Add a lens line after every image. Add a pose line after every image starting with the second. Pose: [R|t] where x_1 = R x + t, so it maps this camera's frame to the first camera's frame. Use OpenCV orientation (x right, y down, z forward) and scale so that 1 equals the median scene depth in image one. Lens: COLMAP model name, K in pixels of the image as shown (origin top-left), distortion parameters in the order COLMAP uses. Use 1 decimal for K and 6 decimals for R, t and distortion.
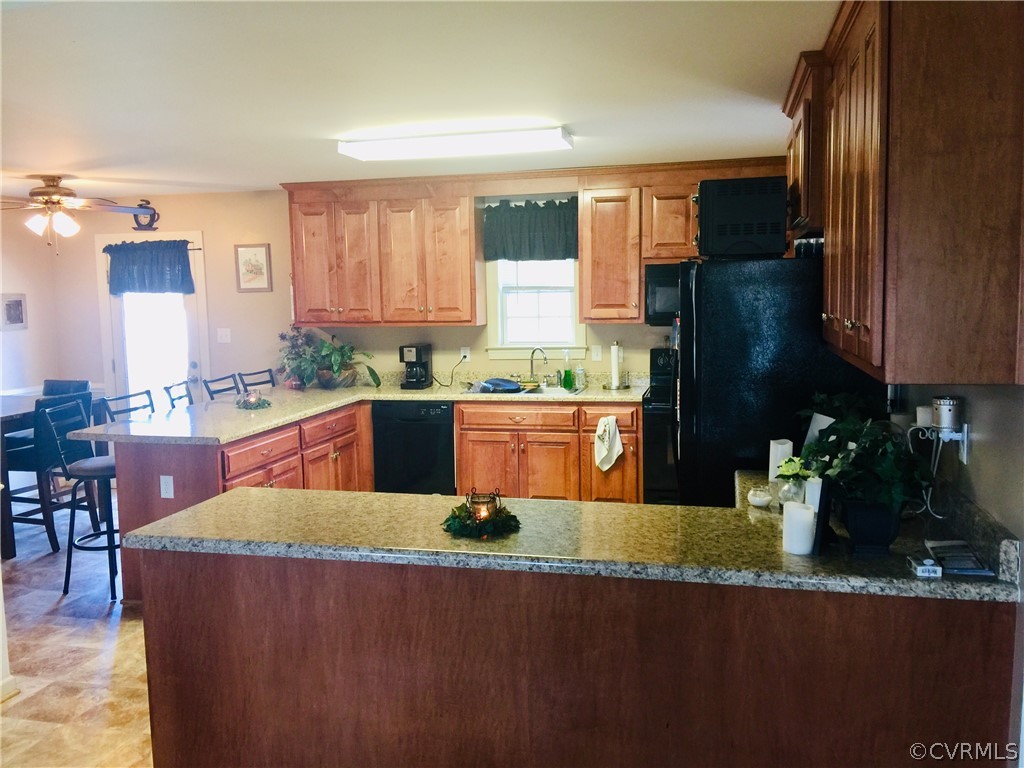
lens RADIAL K [[872.9, 0, 526.8], [0, 872.9, 379.7], [0, 0, 1]] dist [0.073015, -0.141082]
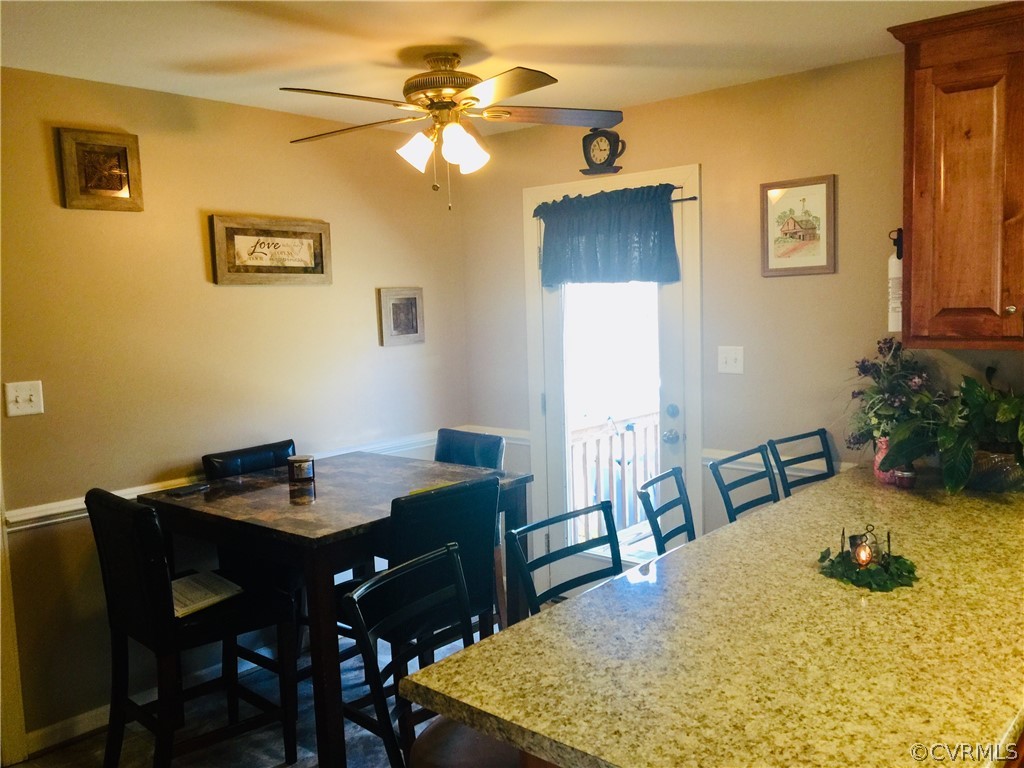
lens RADIAL K [[872.9, 0, 526.8], [0, 872.9, 379.7], [0, 0, 1]] dist [0.073015, -0.141082]
pose [[0.892657, 0.032049, -0.449595, -0.220188], [-0.031669, 0.999463, 0.008368, -0.039349], [0.449622, 0.006769, 0.893193, 0.480400]]
